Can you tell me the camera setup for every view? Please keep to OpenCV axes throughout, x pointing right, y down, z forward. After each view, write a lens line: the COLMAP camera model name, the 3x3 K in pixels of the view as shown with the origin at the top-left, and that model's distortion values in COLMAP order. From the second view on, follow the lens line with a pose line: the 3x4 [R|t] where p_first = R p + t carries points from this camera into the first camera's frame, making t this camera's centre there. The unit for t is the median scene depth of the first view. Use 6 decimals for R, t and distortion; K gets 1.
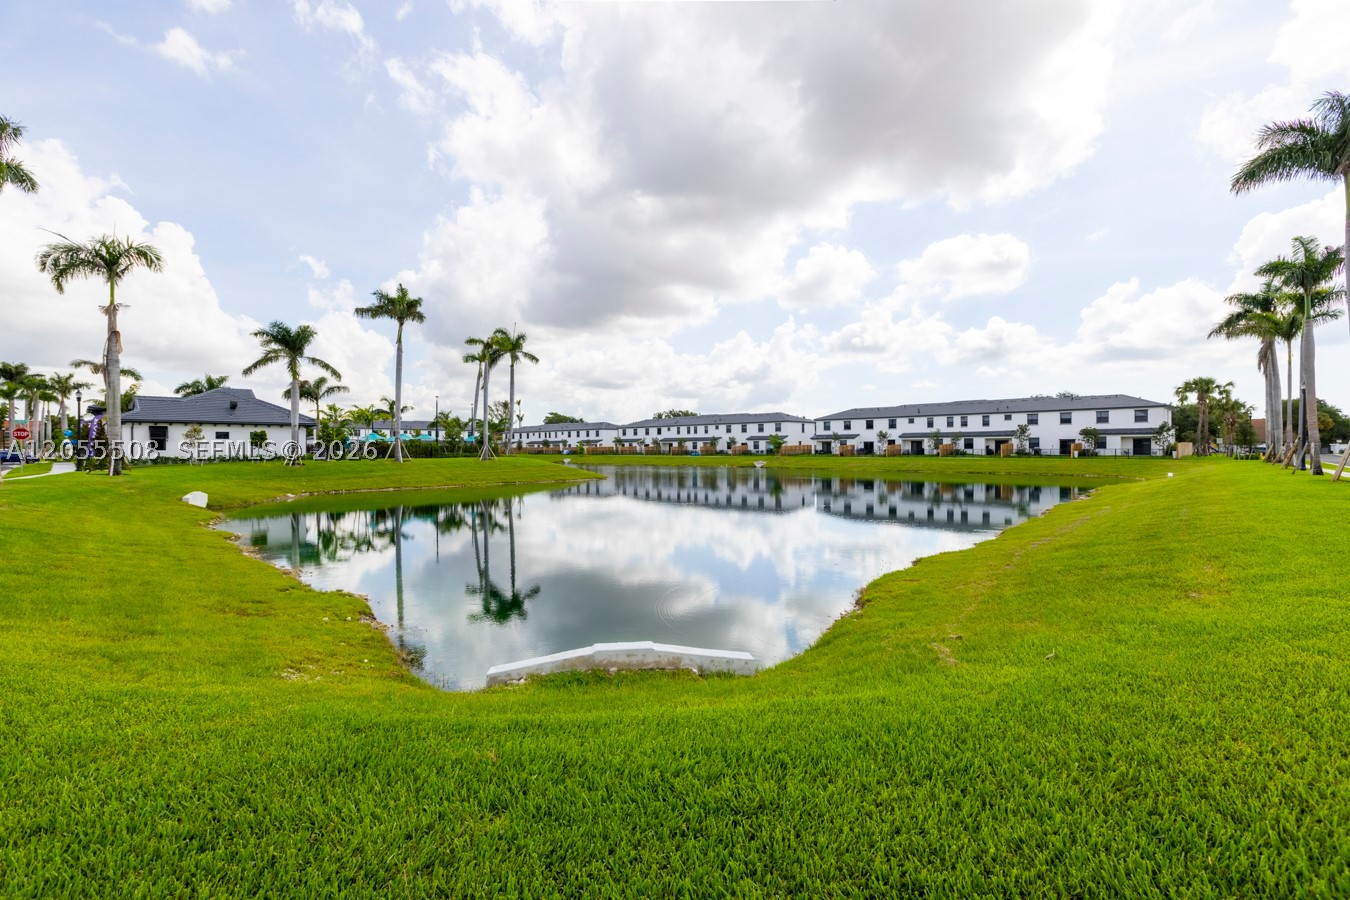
lens RADIAL K [[627.2, 0, 668.5], [0, 627.2, 448.2], [0, 0, 1]] dist [-0.001294, 0.001035]
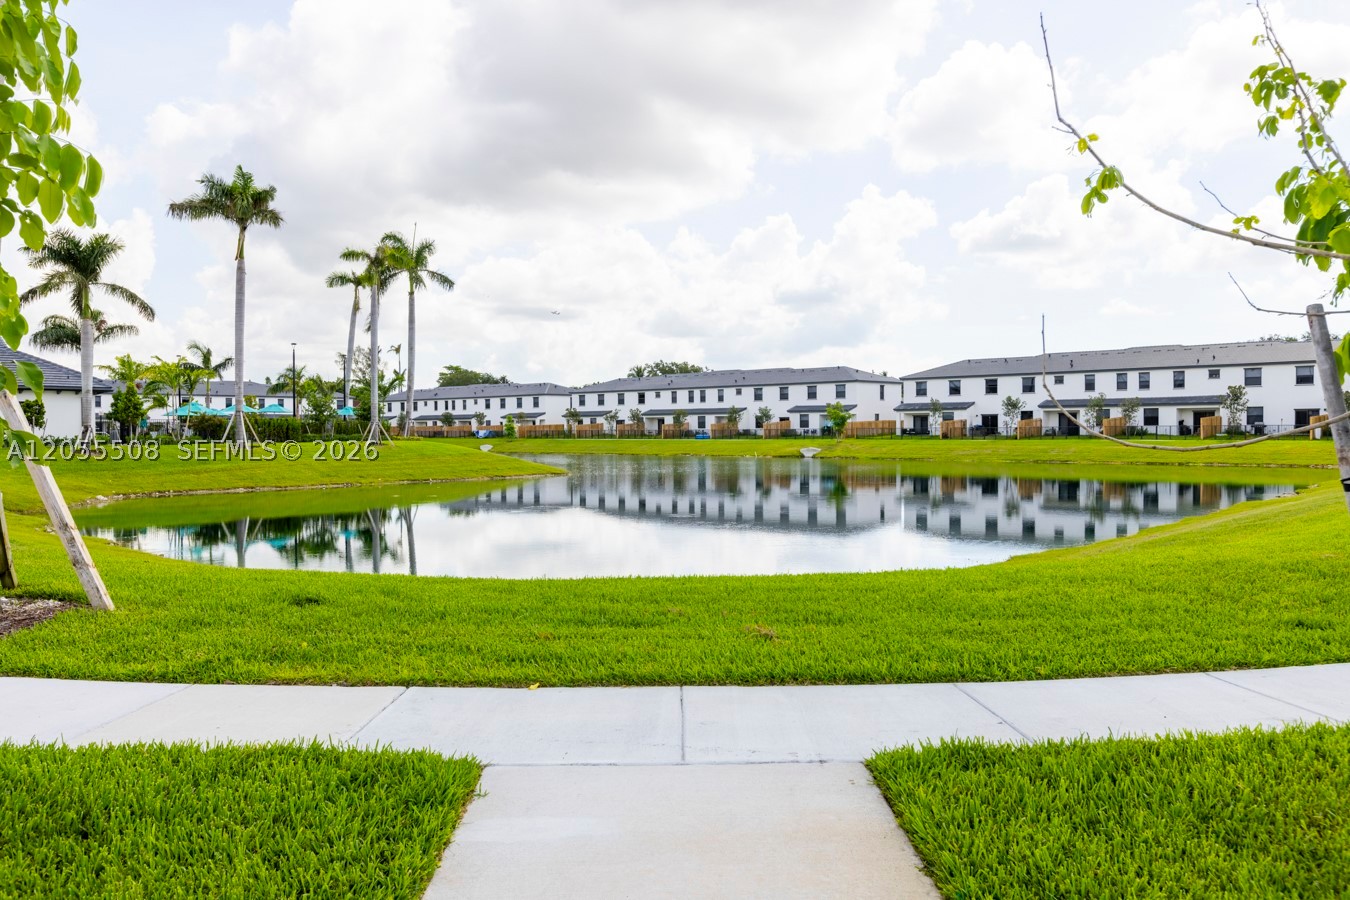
lens RADIAL K [[1138.3, 0, 679.5], [0, 1138.3, 451.8], [0, 0, 1]] dist [0.034913, -0.012954]
pose [[0.999522, -0.004067, 0.030652, -0.015334], [0.003426, 0.999775, 0.020924, 0.001716], [-0.030730, -0.020809, 0.999311, -0.100263]]
